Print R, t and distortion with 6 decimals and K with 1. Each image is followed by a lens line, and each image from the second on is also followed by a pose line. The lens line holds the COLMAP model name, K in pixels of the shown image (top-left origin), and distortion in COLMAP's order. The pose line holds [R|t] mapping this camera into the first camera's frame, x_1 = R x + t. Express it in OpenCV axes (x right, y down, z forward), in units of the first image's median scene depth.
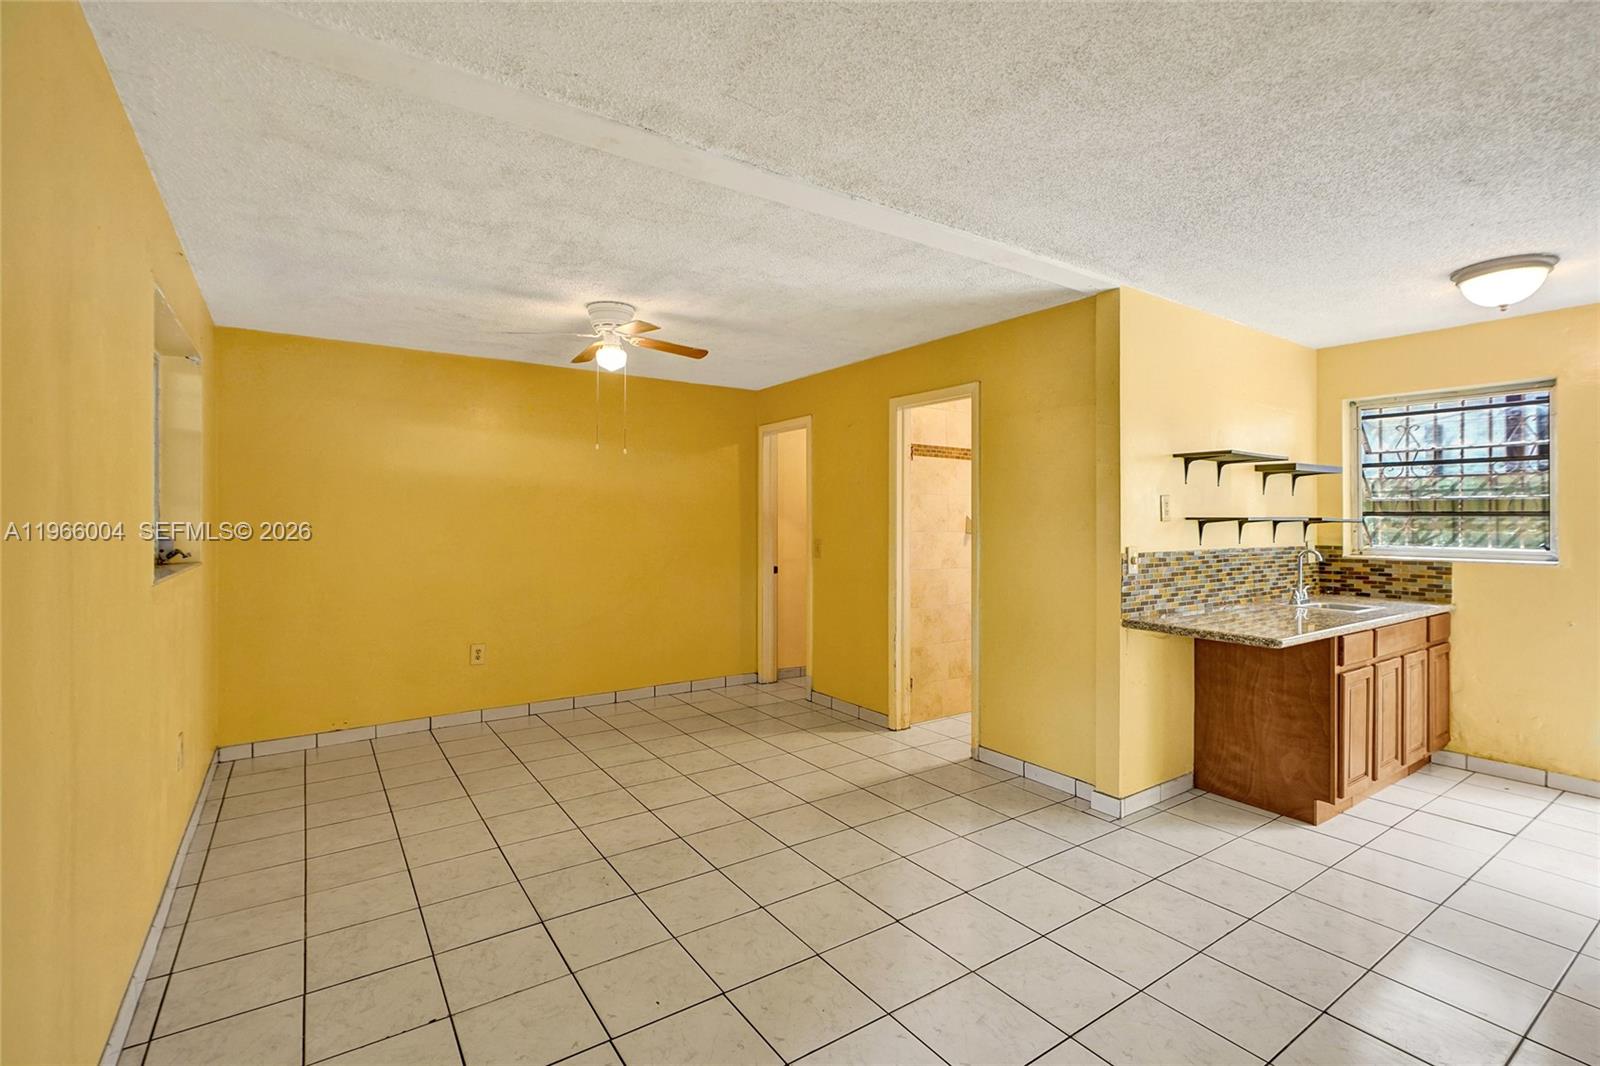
lens RADIAL K [[726.4, 0, 800.0], [0, 726.4, 533.0], [0, 0, 1]] dist [-0.018959, 0.009509]
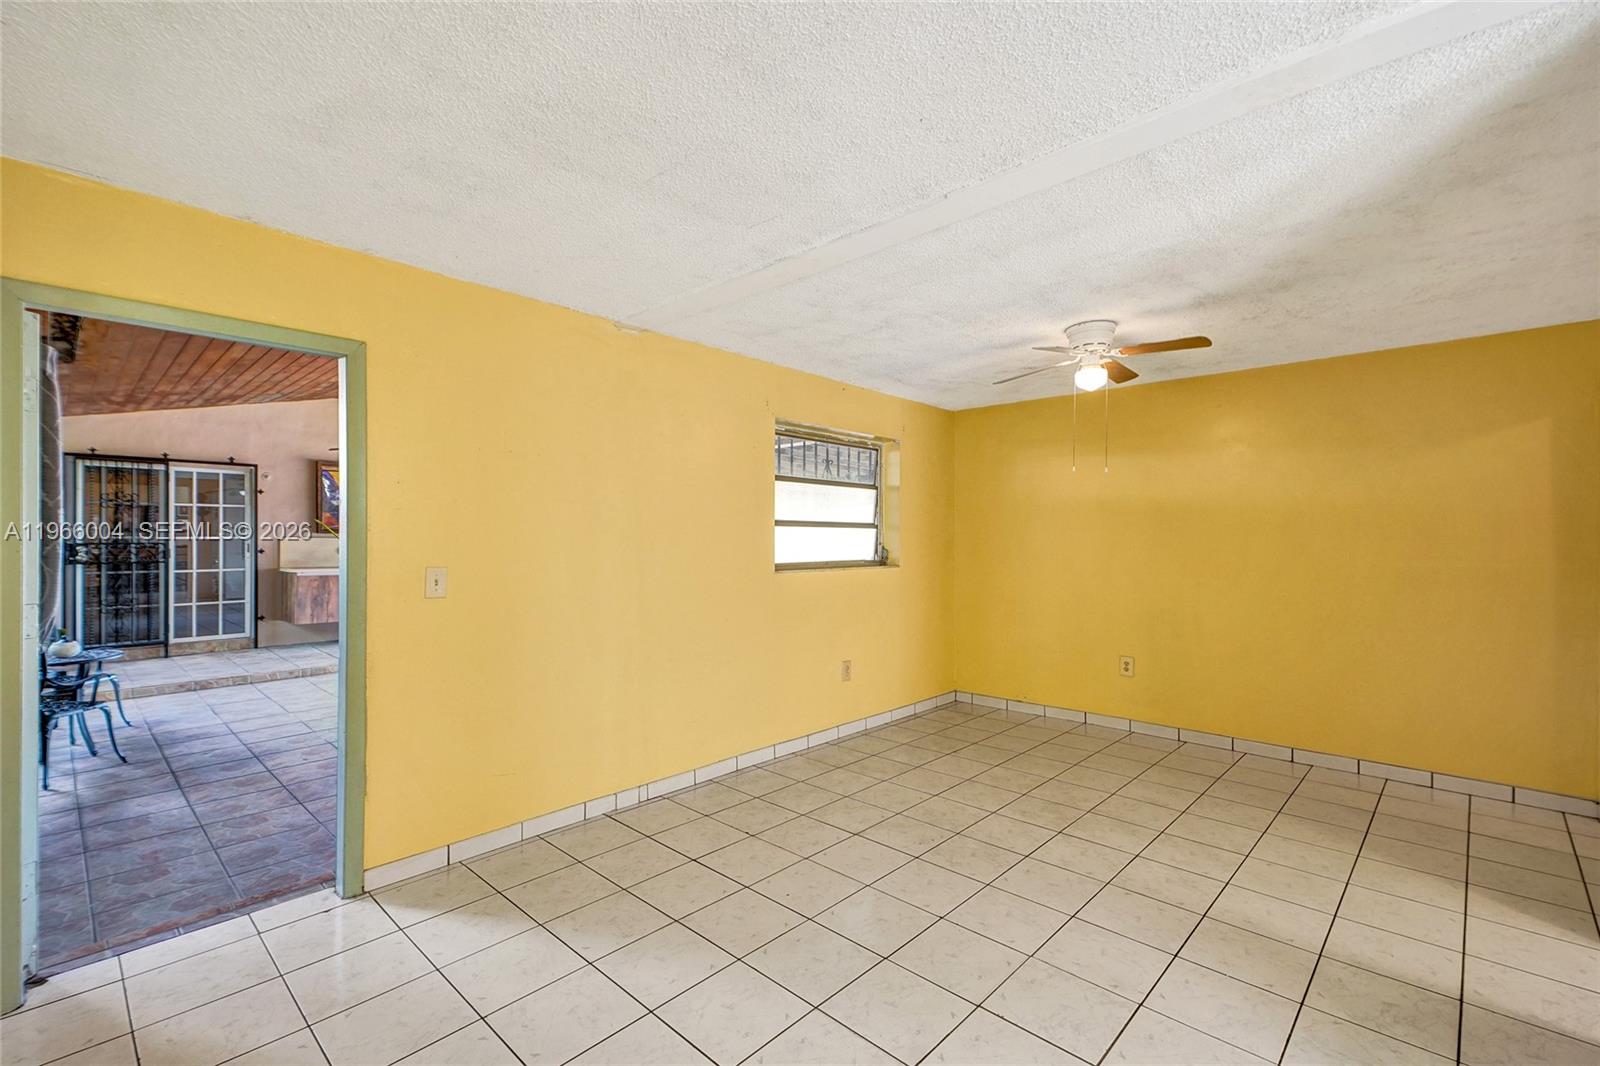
lens RADIAL K [[705.2, 0, 806.4], [0, 705.2, 538.2], [0, 0, 1]] dist [0.051331, -0.018422]
pose [[0.214502, -0.002061, -0.976721, 0.628926], [-0.020232, 0.999774, -0.006553, -0.004452], [0.976514, 0.021167, 0.214412, 0.415351]]
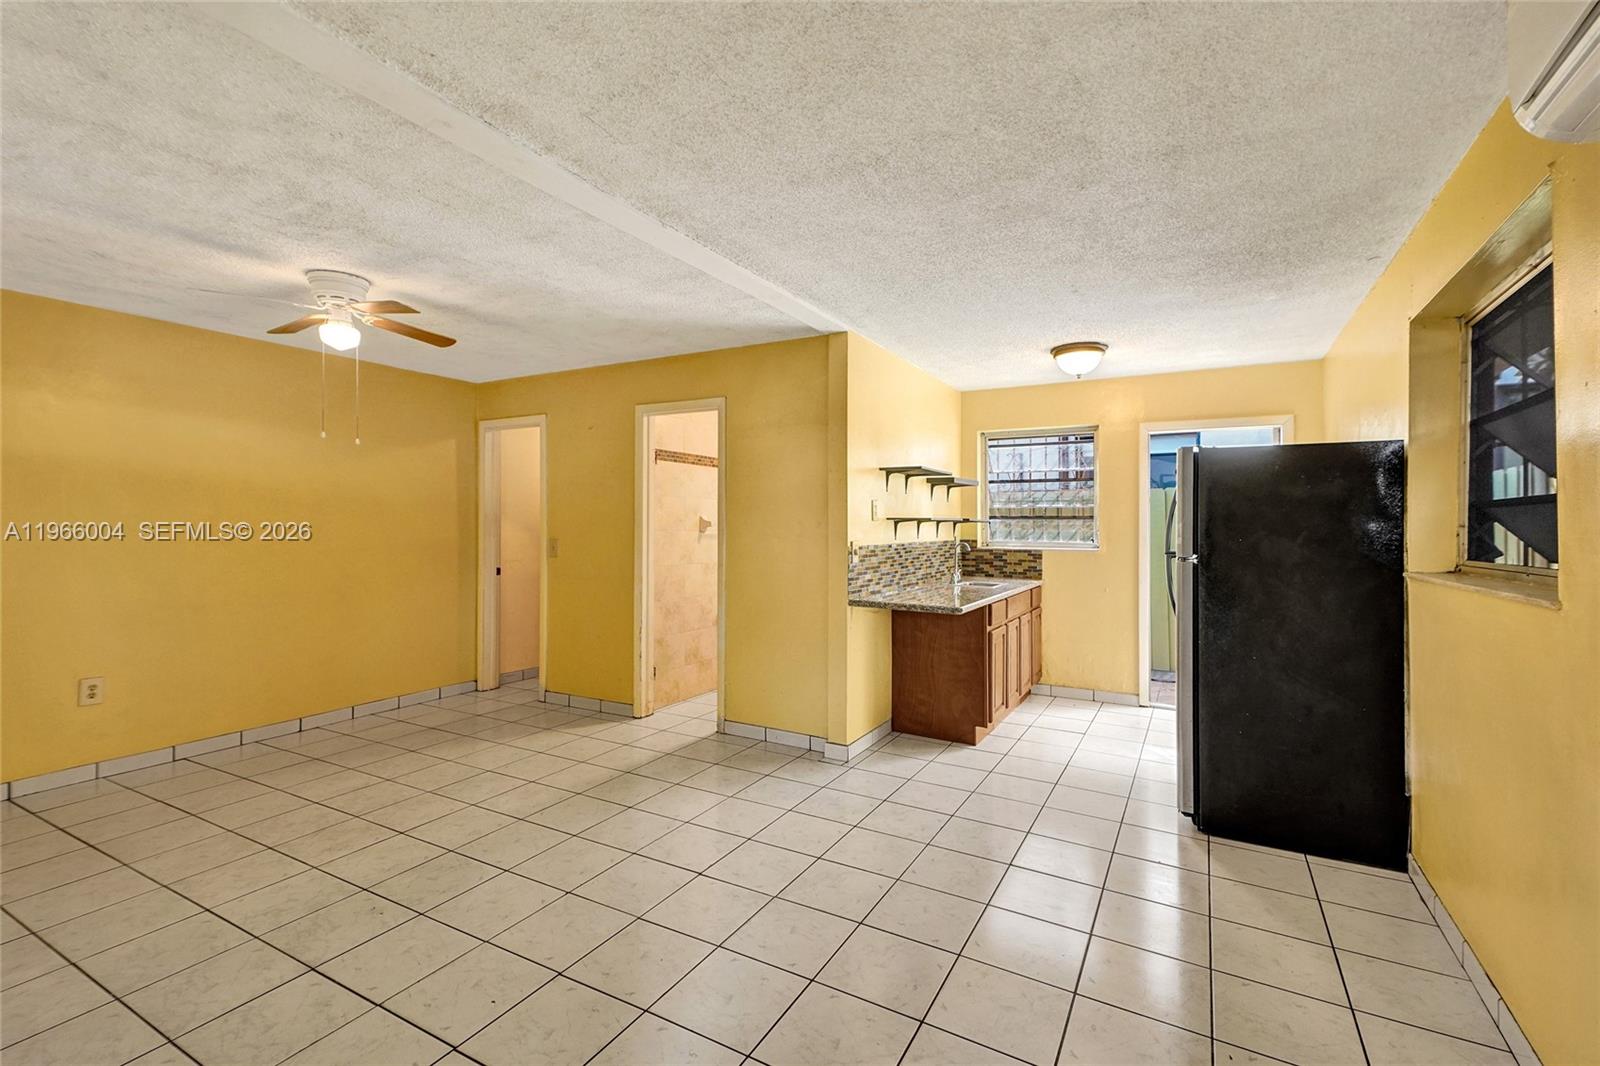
lens RADIAL K [[705.2, 0, 806.4], [0, 705.2, 538.2], [0, 0, 1]] dist [0.051331, -0.018422]
pose [[0.895046, -0.008362, 0.445895, -0.142732], [0.006017, 0.999960, 0.006676, 0.004945], [-0.445932, -0.003292, 0.895061, -0.046308]]
